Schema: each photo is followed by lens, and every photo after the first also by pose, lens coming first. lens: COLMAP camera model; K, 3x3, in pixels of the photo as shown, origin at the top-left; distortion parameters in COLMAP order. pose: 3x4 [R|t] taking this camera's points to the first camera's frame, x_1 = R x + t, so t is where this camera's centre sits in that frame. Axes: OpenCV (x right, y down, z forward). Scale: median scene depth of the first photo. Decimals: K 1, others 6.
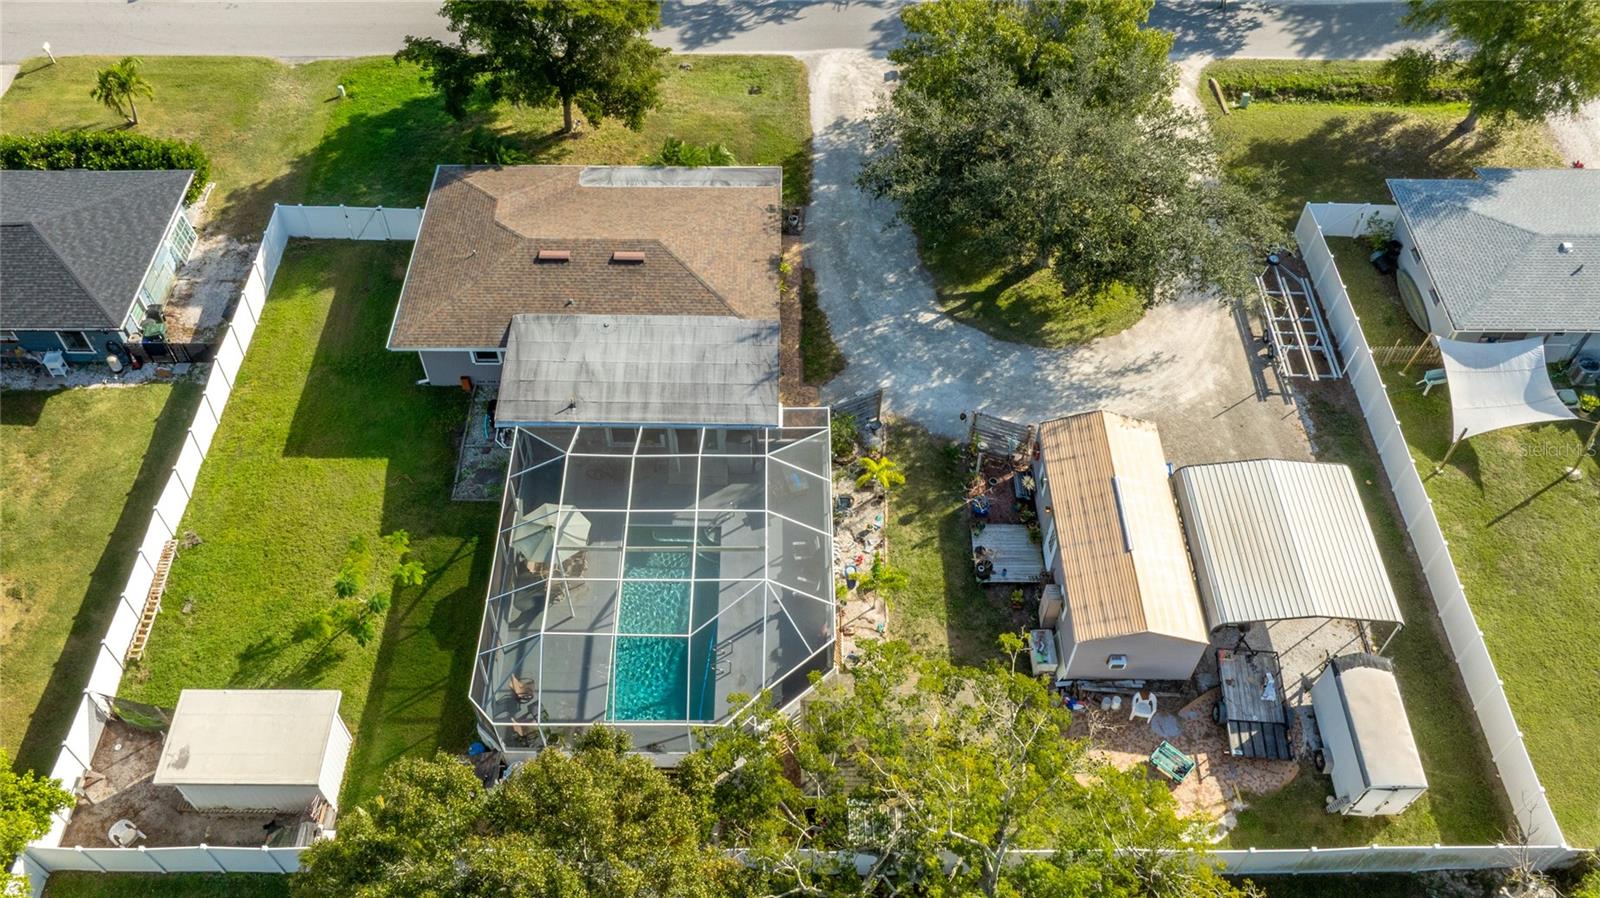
lens RADIAL K [[1302.5, 0, 783.6], [0, 1302.5, 446.8], [0, 0, 1]] dist [-0.016717, -0.010116]
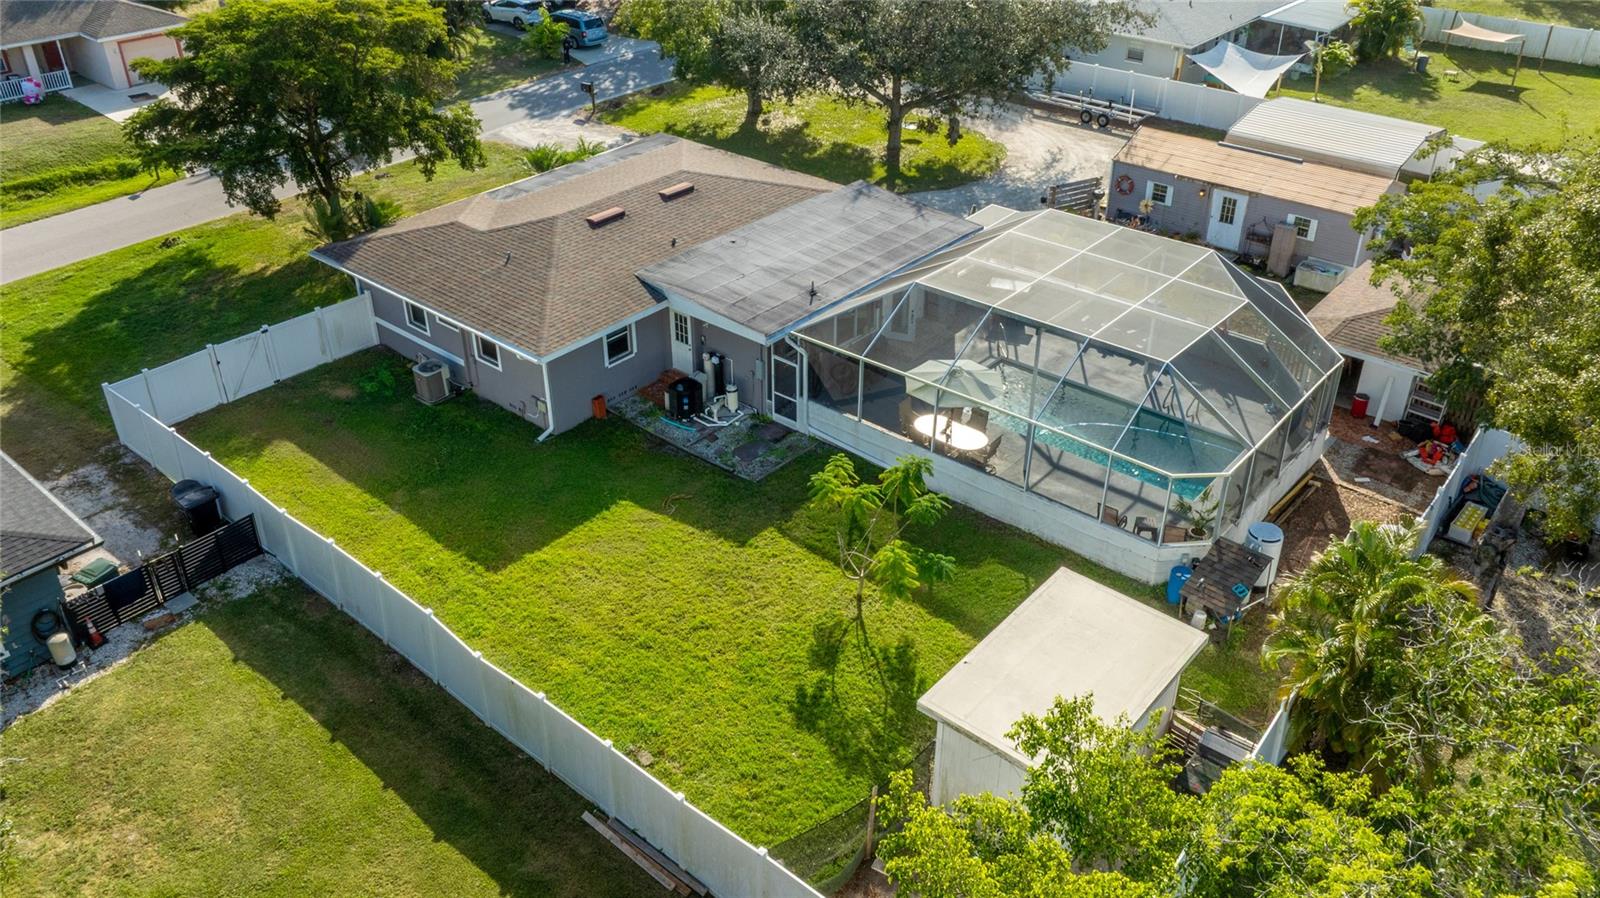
lens RADIAL K [[1231.0, 0, 800.8], [0, 1231.0, 436.6], [0, 0, 1]] dist [-0.030002, 0.031873]
pose [[0.643097, -0.404377, 0.650312, -0.627436], [0.592439, 0.800805, -0.087910, 0.089378], [-0.485224, 0.441804, 0.754564, 0.456735]]
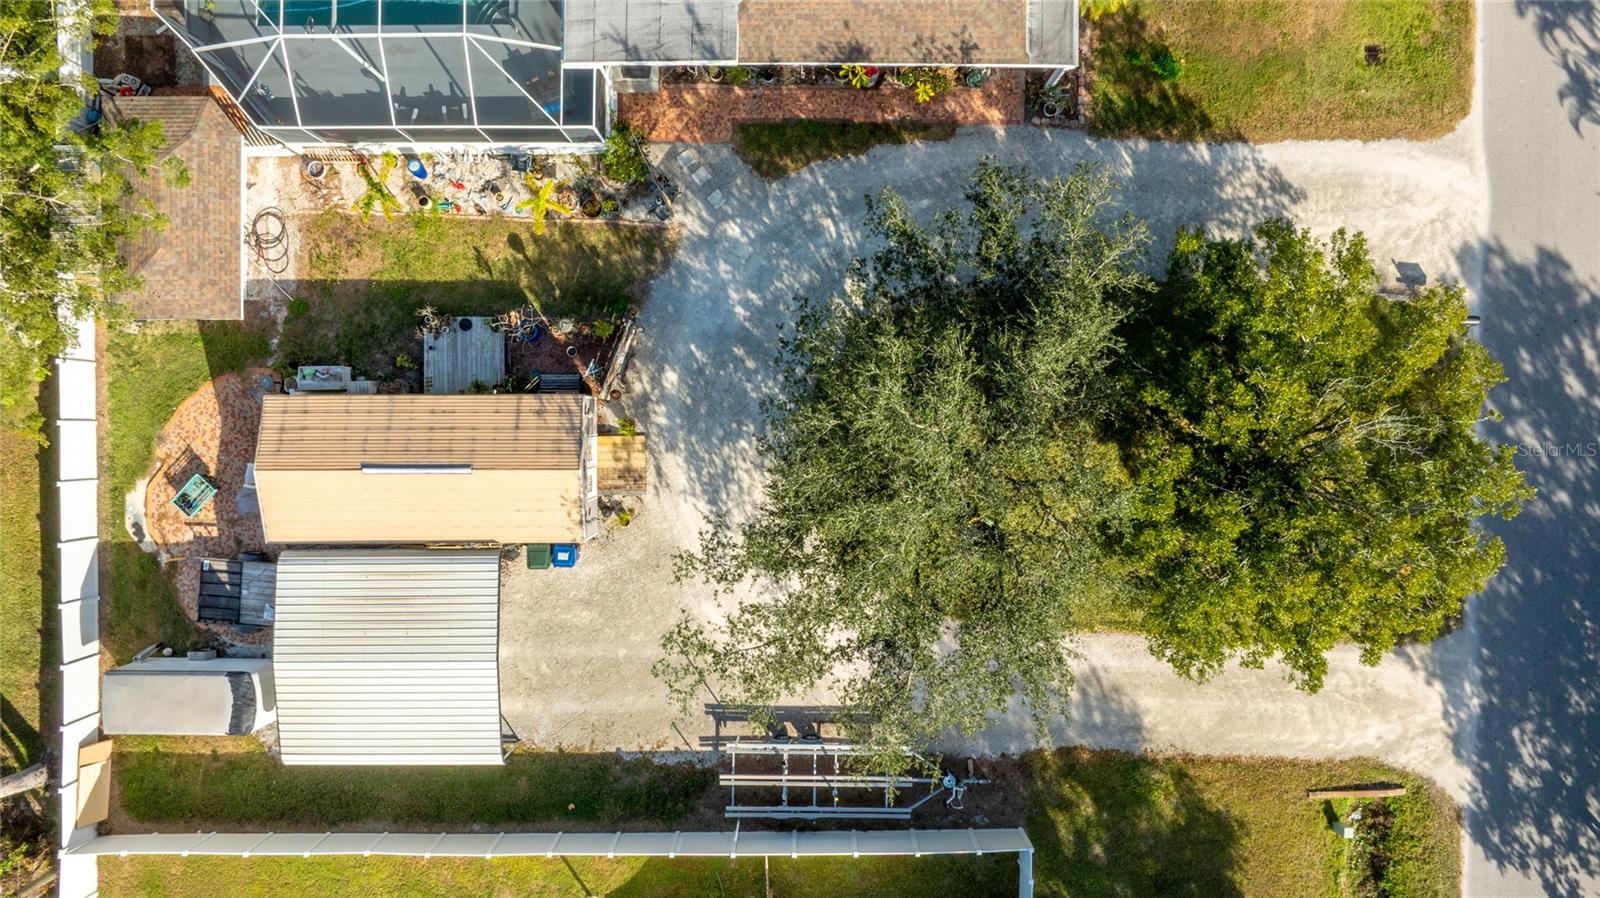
lens RADIAL K [[1231.0, 0, 776.4], [0, 1231.0, 448.2], [0, 0, 1]] dist [-0.030002, 0.031873]
pose [[0.000523, 0.999938, 0.011162, 0.205754], [-0.770700, -0.006709, 0.637163, -0.549007], [0.637198, -0.008936, 0.770648, 0.463289]]
